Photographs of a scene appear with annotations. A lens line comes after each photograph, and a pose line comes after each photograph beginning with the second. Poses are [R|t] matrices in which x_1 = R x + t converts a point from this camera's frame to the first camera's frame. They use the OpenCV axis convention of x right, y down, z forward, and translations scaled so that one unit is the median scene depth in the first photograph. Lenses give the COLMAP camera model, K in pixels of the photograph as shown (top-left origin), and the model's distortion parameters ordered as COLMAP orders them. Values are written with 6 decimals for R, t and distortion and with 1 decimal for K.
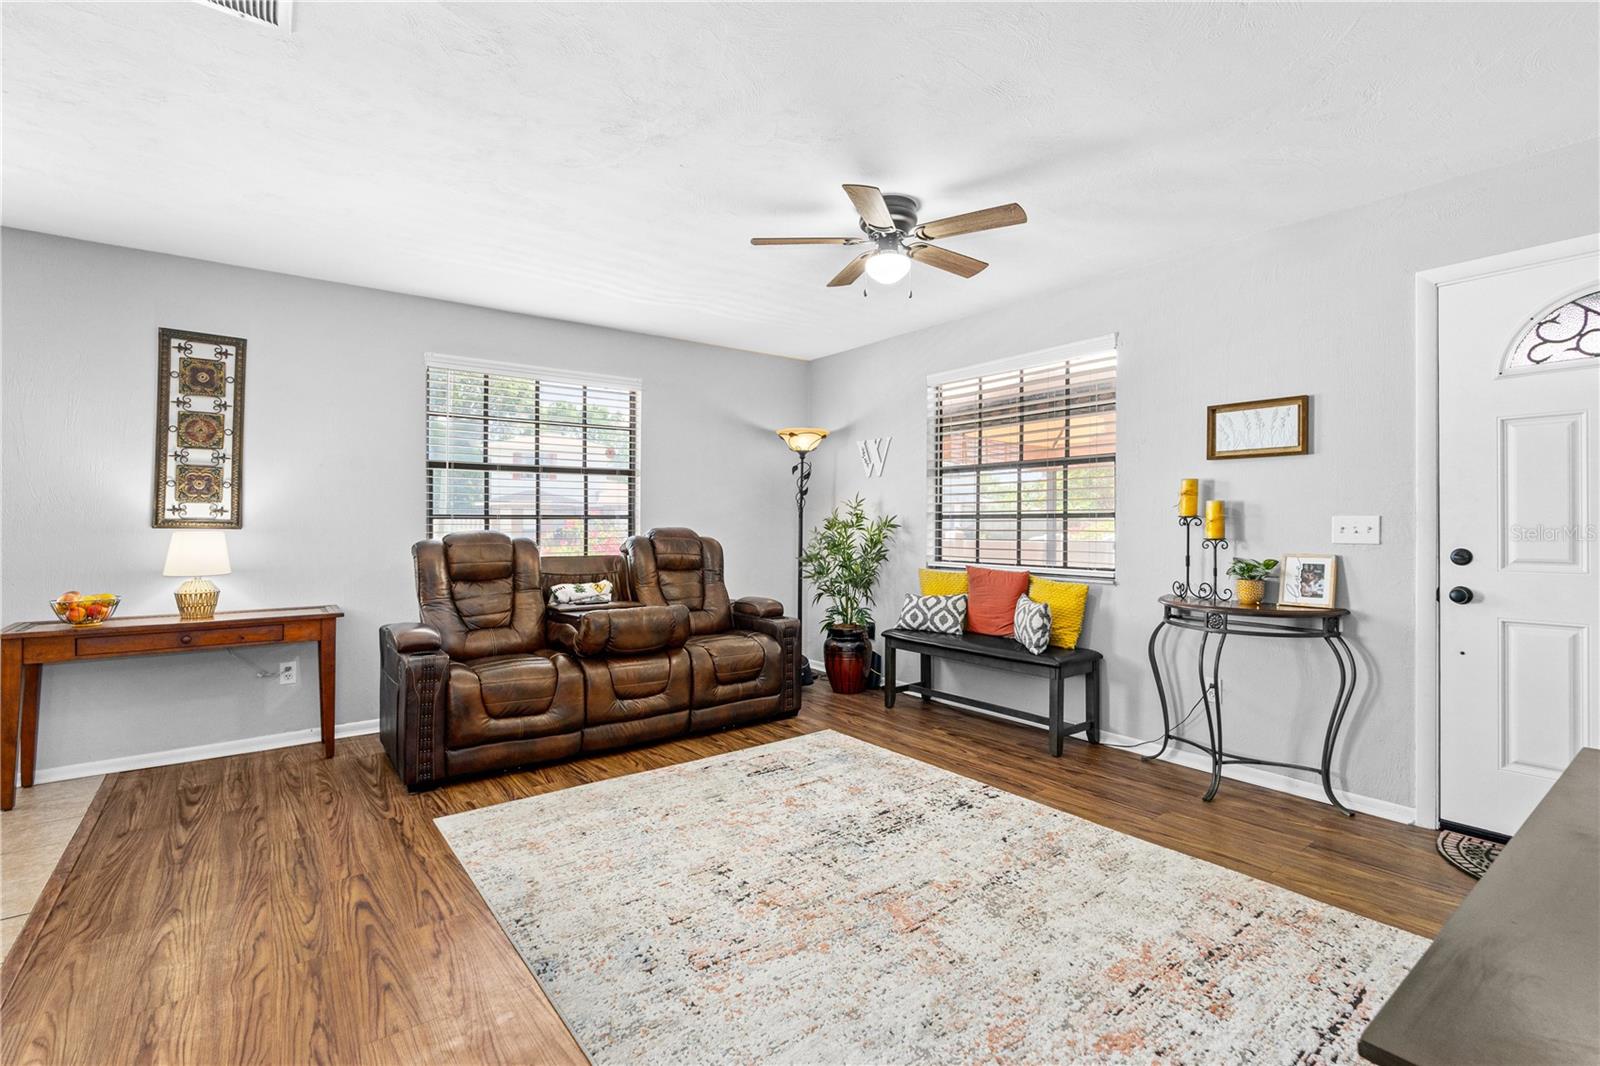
lens RADIAL K [[728.8, 0, 802.7], [0, 728.8, 527.8], [0, 0, 1]] dist [-0.005107, -0.000186]
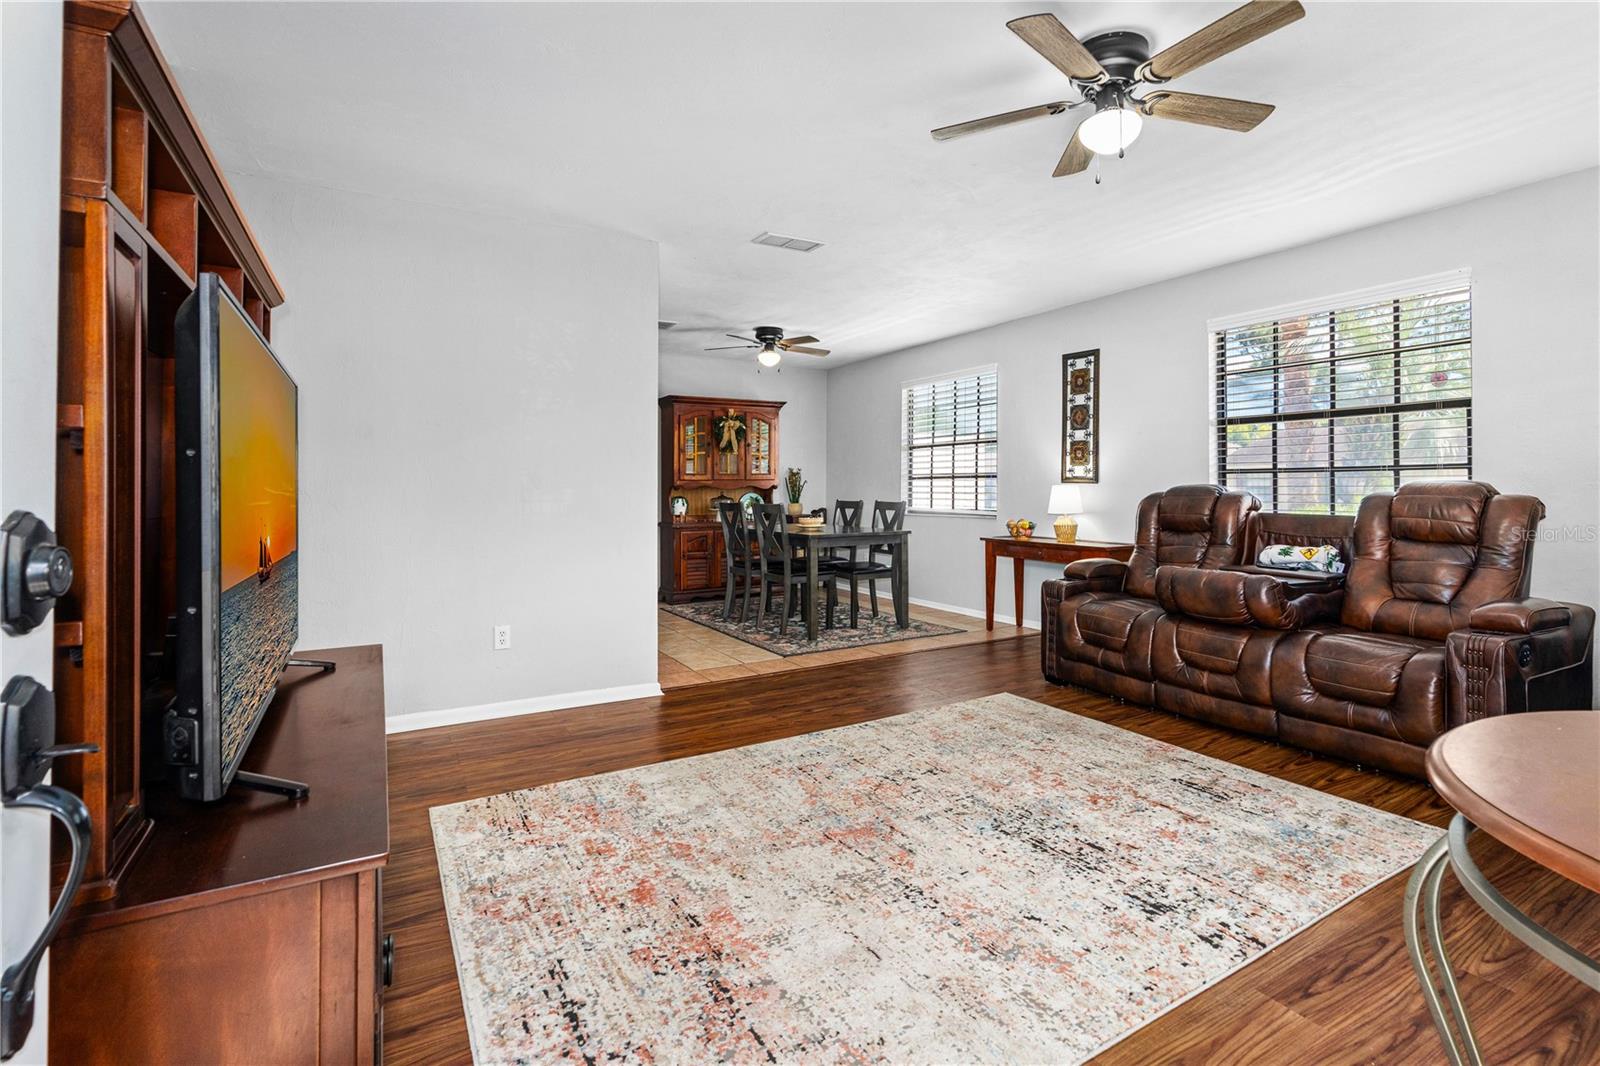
lens RADIAL K [[754.6, 0, 834.0], [0, 754.6, 483.0], [0, 0, 1]] dist [-0.009682, -0.000202]
pose [[-0.101971, -0.004991, -0.994775, 0.832669], [-0.002151, 0.999986, -0.004797, 0.009956], [0.994785, 0.001650, -0.101980, 0.720171]]
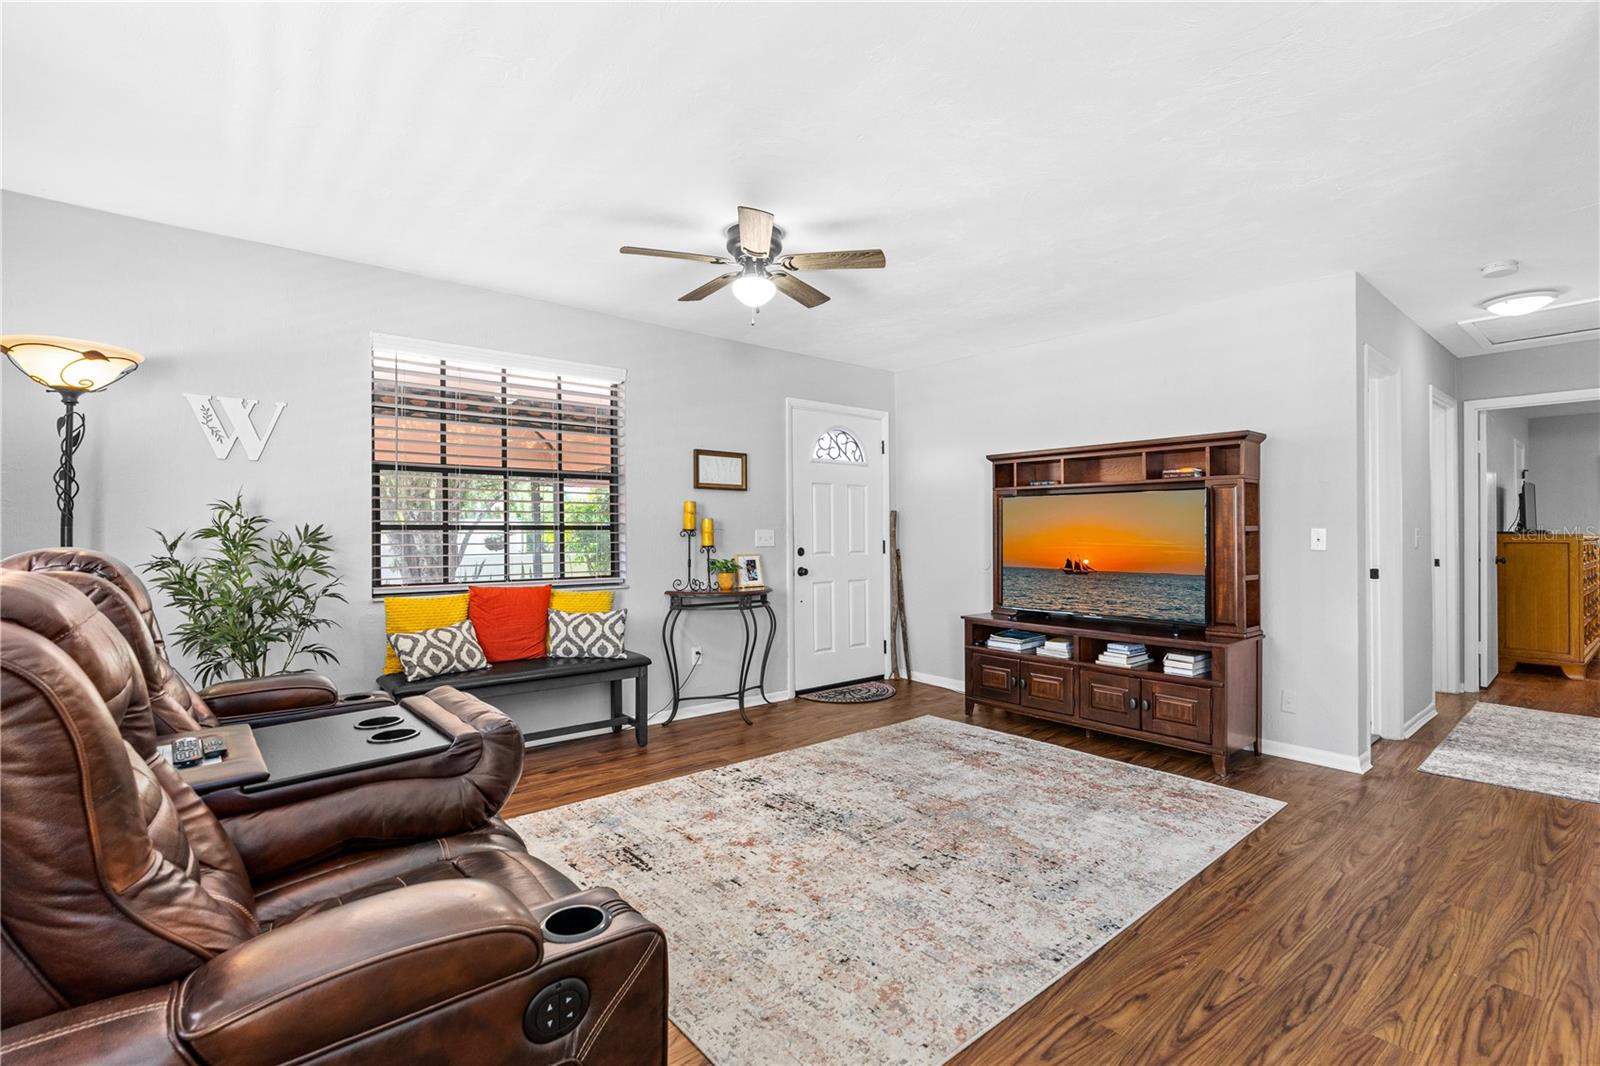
lens RADIAL K [[739.5, 0, 799.0], [0, 739.5, 538.9], [0, 0, 1]] dist [-0.004098, 0.000533]
pose [[-0.050418, -0.007964, 0.998696, -0.866414], [0.008409, 0.999929, 0.008398, -0.008664], [-0.998693, 0.008821, -0.050348, 0.901580]]
